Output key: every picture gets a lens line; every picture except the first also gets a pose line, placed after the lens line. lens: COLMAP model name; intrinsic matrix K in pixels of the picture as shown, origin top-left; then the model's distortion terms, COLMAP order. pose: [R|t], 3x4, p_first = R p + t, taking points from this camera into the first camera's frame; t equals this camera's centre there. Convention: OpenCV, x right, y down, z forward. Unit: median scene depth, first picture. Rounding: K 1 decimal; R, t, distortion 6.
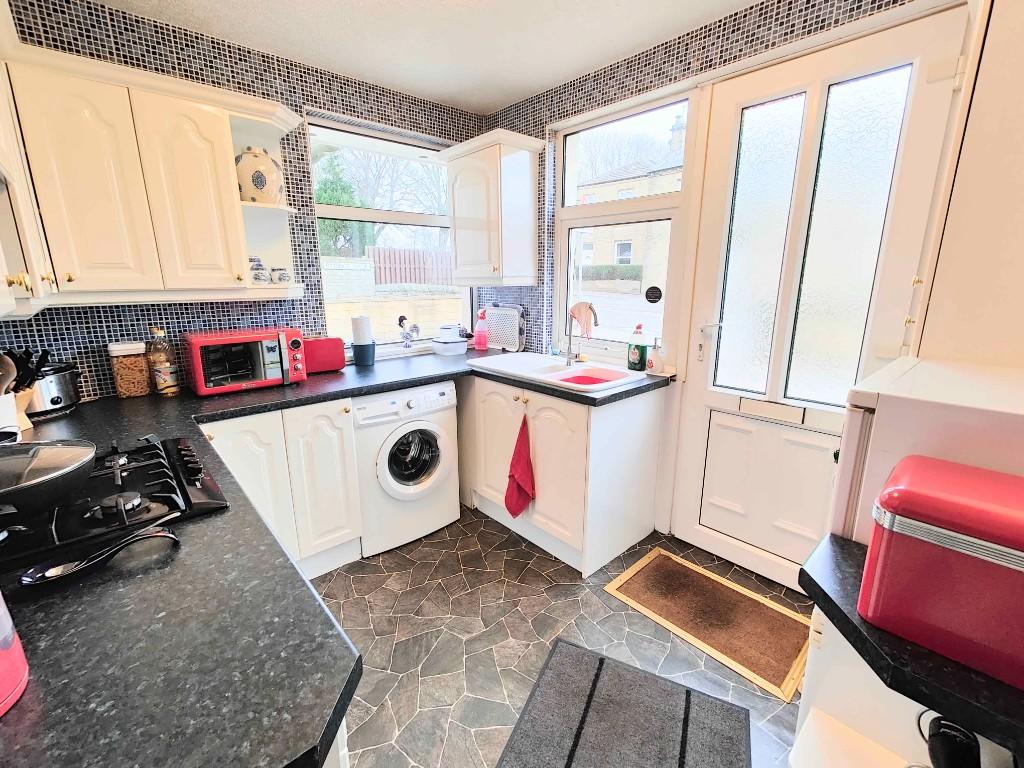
lens RADIAL K [[451.1, 0, 512.0], [0, 451.1, 383.3], [0, 0, 1]] dist [0.000911, 0.000021]
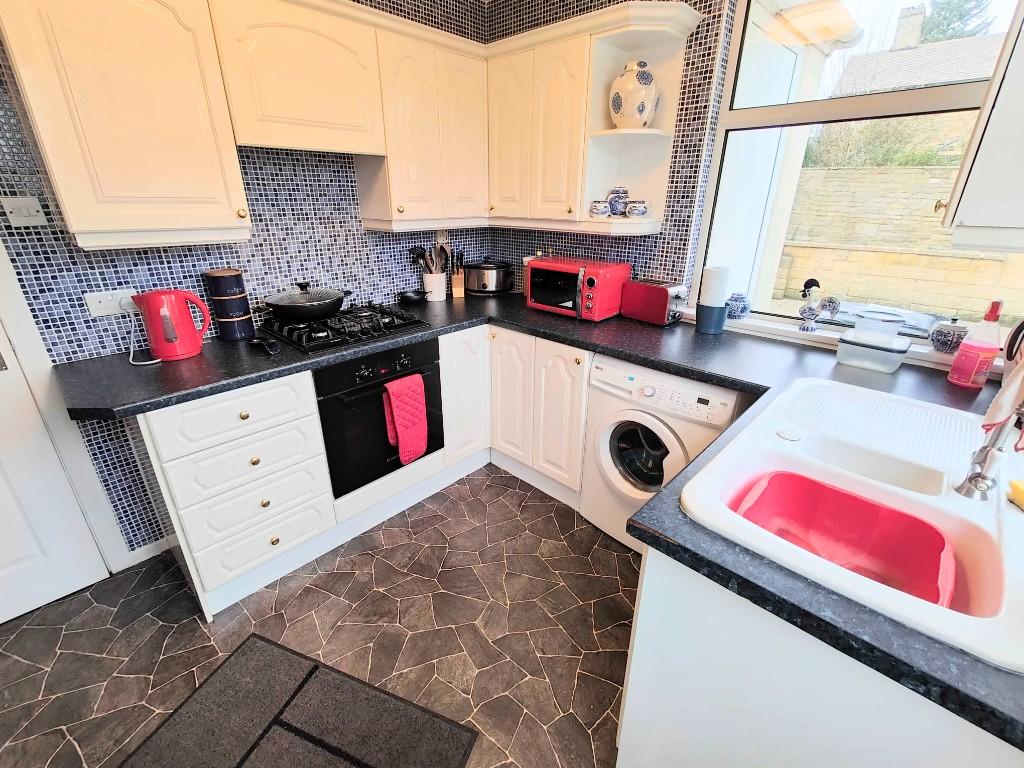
lens RADIAL K [[451.1, 0, 511.5], [0, 451.1, 381.7], [0, 0, 1]] dist [0.000911, 0.000021]
pose [[0.067391, 0.380468, -0.922335, 0.483608], [-0.234190, 0.904642, 0.356058, -0.195651], [0.969852, 0.192007, 0.150066, 0.711017]]
